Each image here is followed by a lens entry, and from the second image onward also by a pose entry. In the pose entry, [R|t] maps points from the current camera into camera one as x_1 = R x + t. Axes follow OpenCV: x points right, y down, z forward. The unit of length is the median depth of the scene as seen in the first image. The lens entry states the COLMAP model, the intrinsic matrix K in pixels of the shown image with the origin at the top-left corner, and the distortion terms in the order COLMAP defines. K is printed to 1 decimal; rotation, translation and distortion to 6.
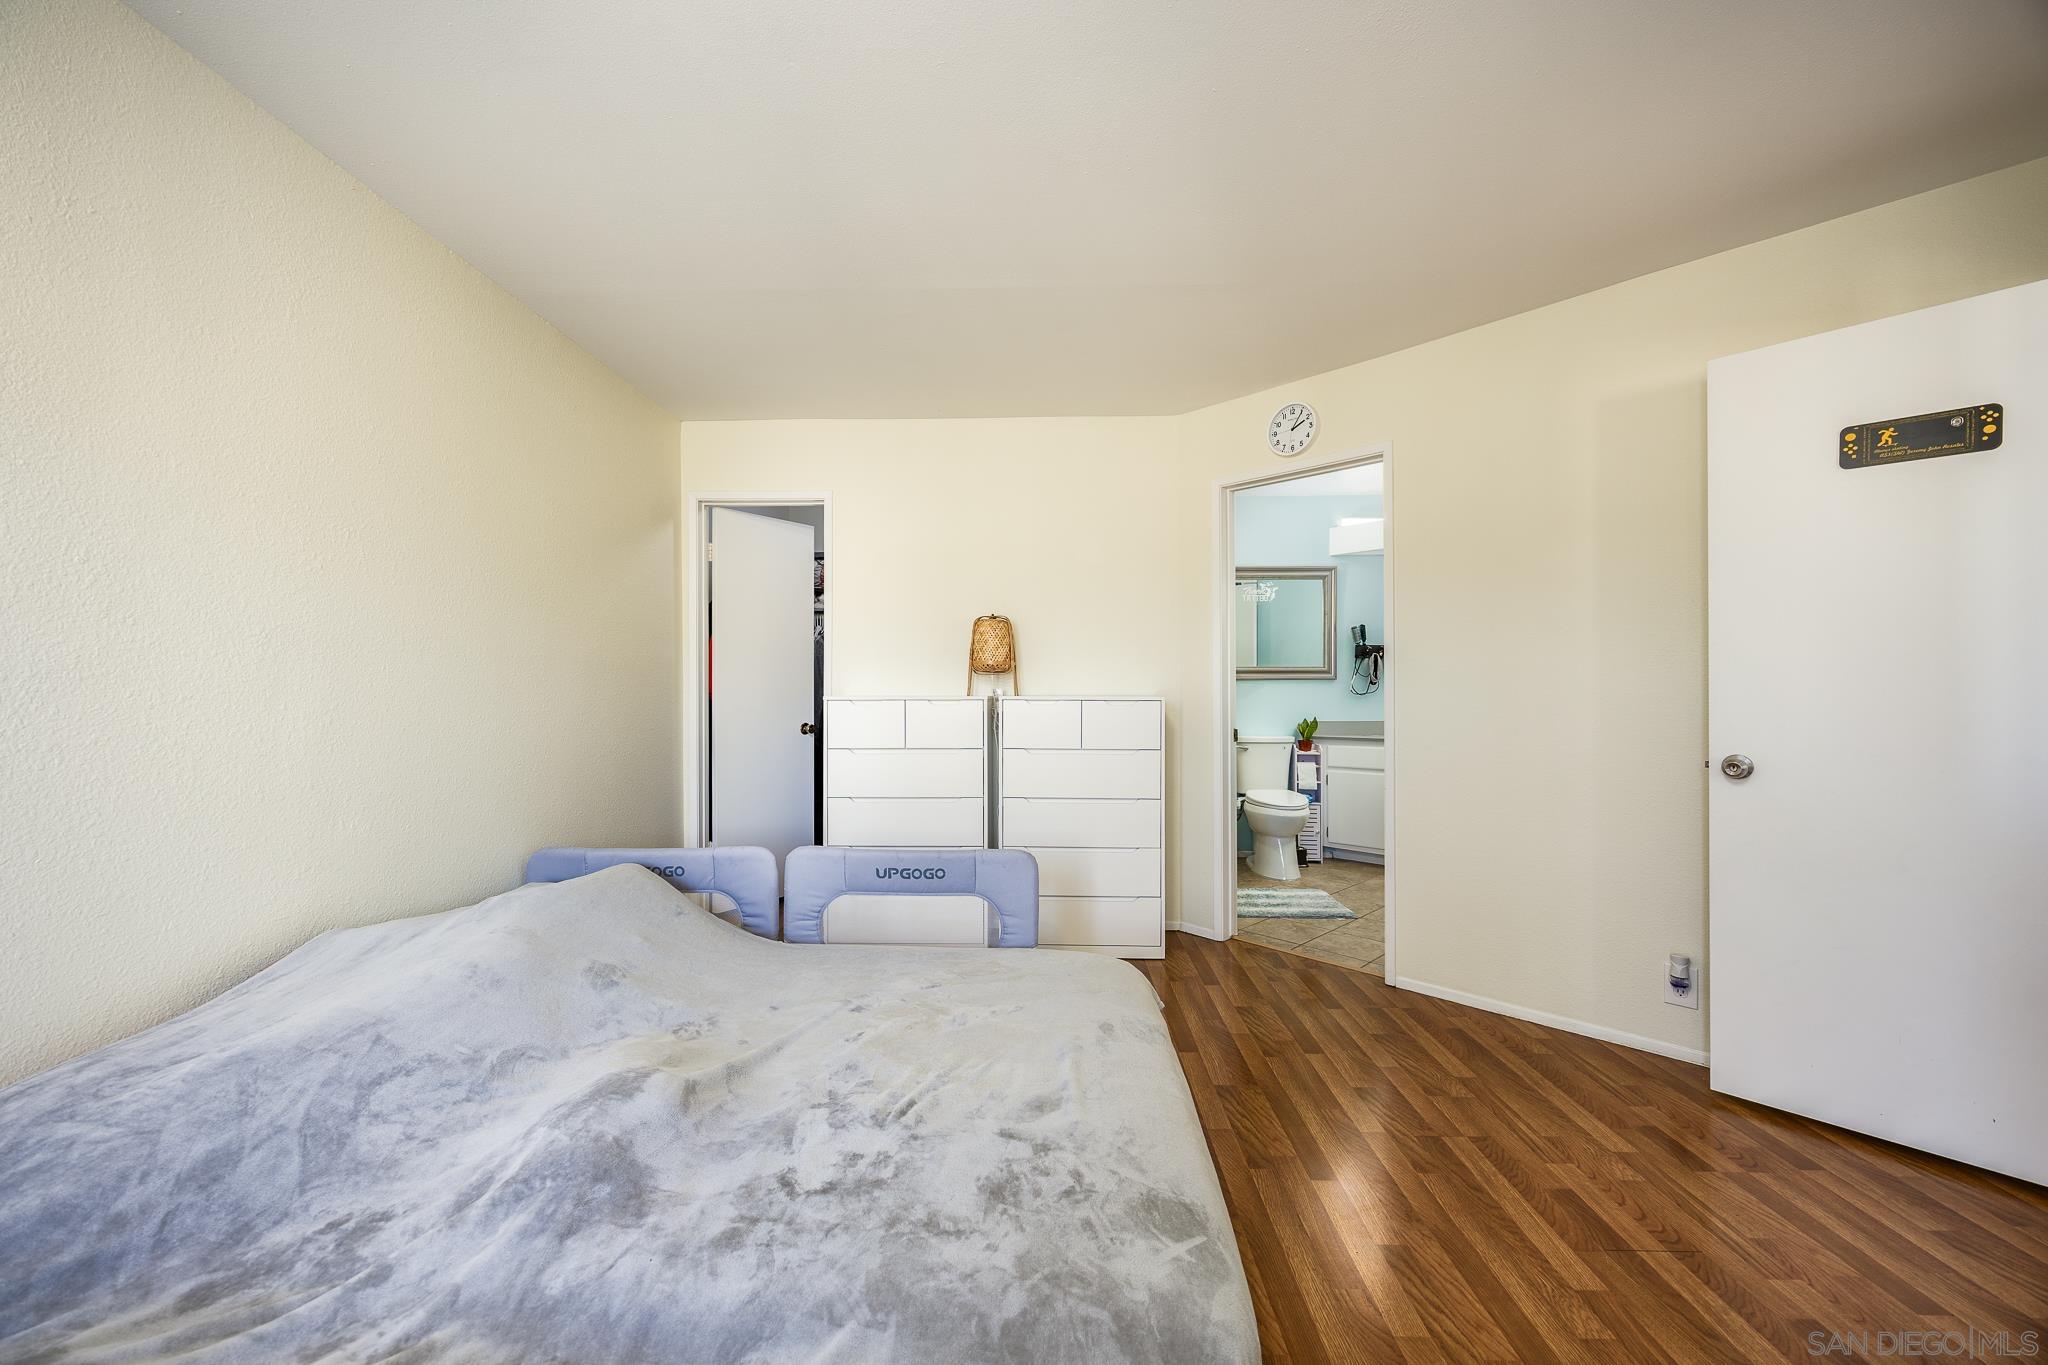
lens RADIAL K [[786.6, 0, 1015.4], [0, 786.6, 689.1], [0, 0, 1]] dist [0.000780, -0.000060]
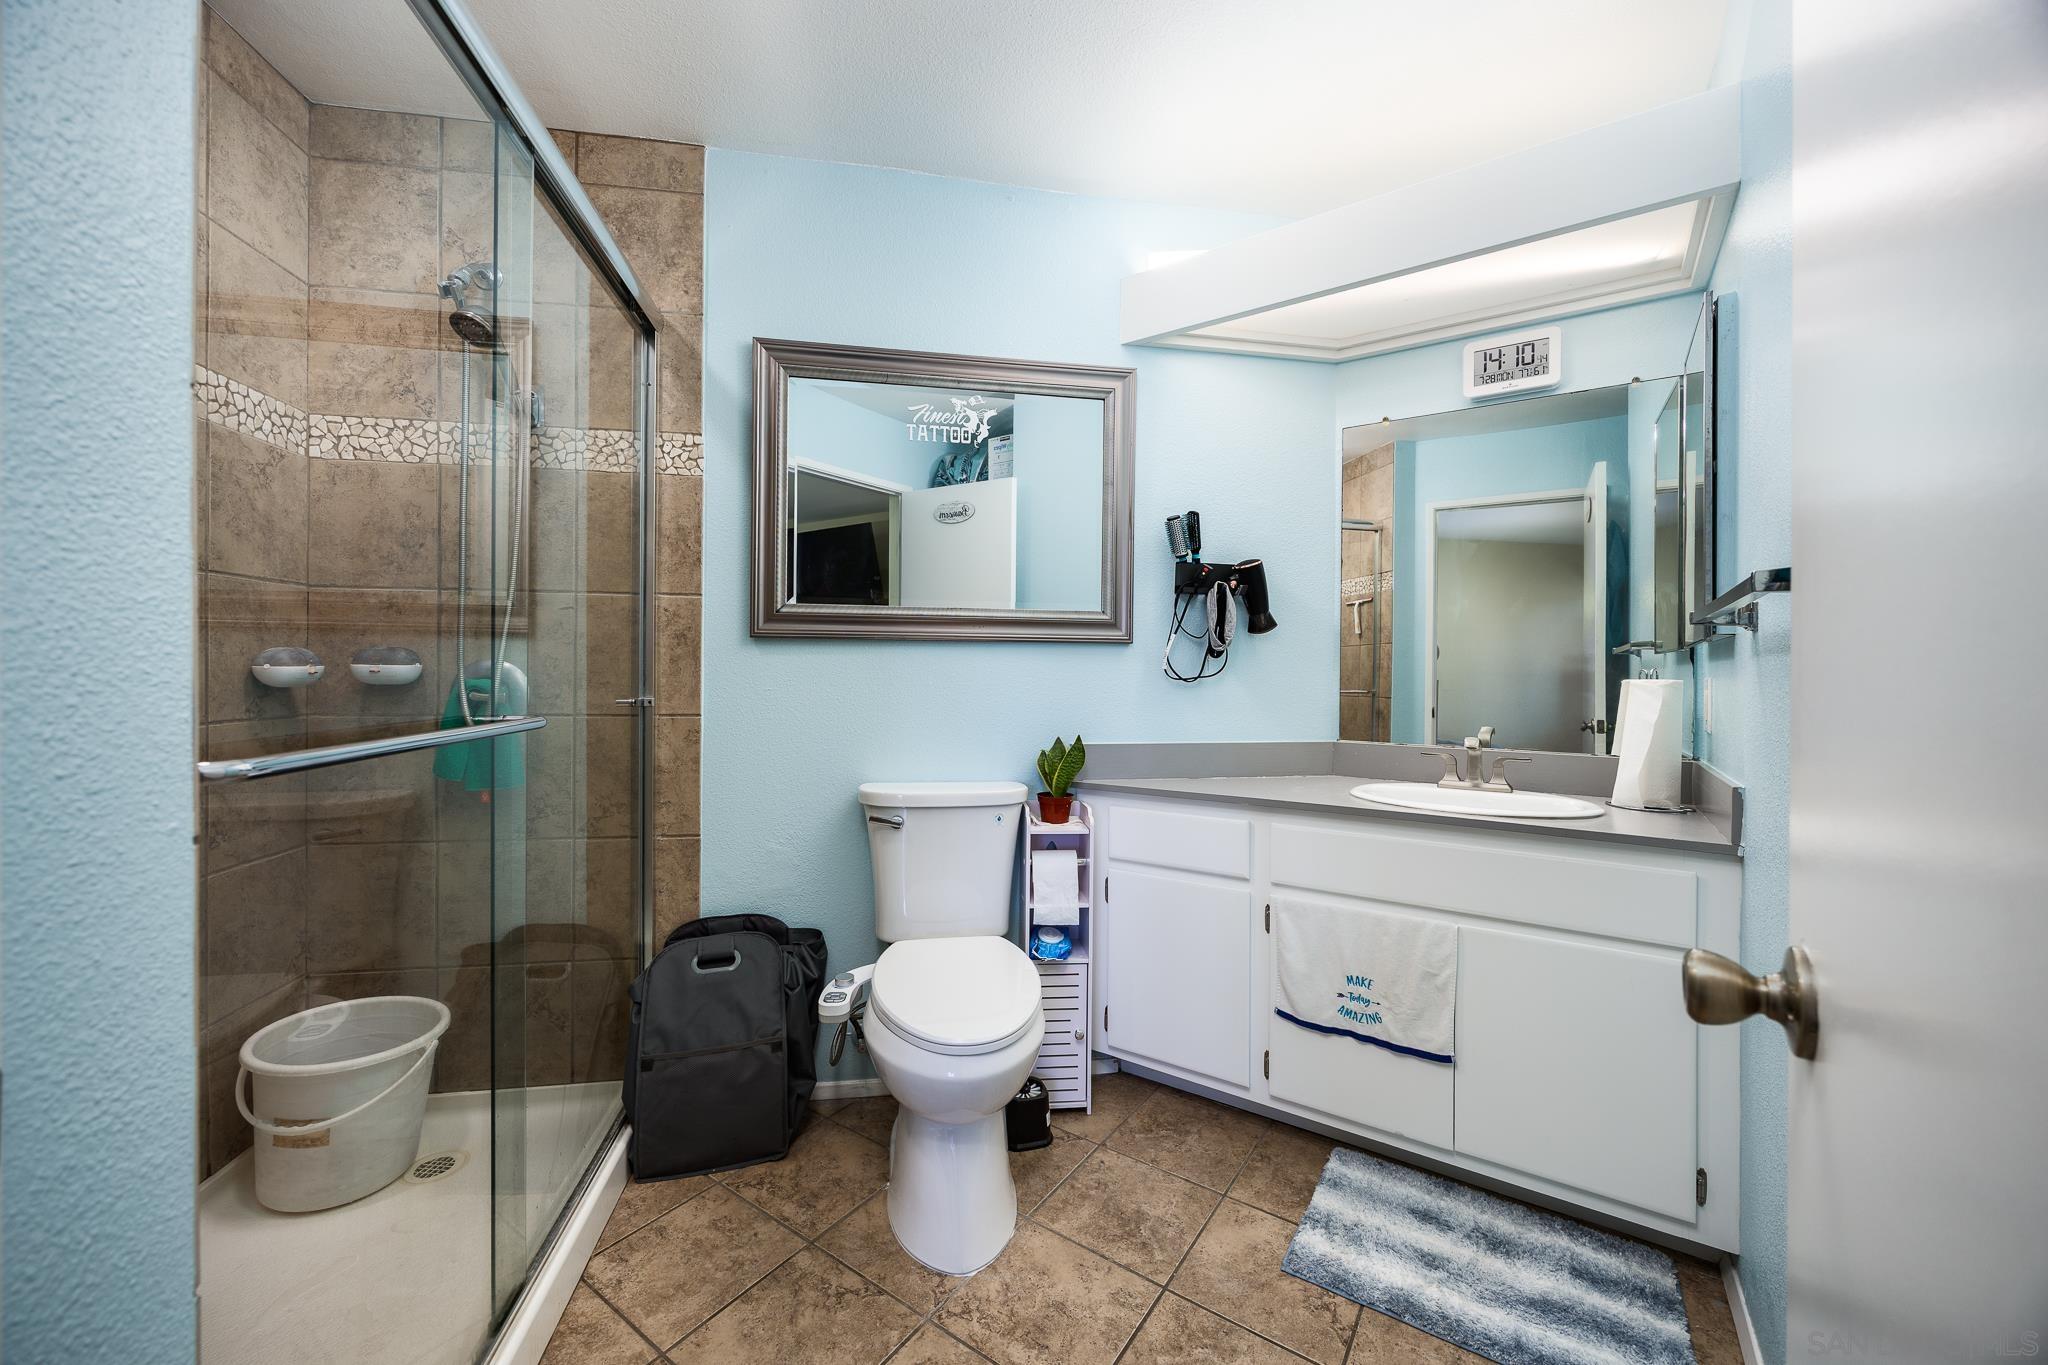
lens RADIAL K [[786.6, 0, 1017.6], [0, 786.6, 680.5], [0, 0, 1]] dist [0.000780, -0.000060]
pose [[0.978461, 0.007339, 0.206302, 0.267467], [-0.008403, 0.999956, 0.004280, 0.006208], [-0.206261, -0.005922, 0.978479, 0.615917]]
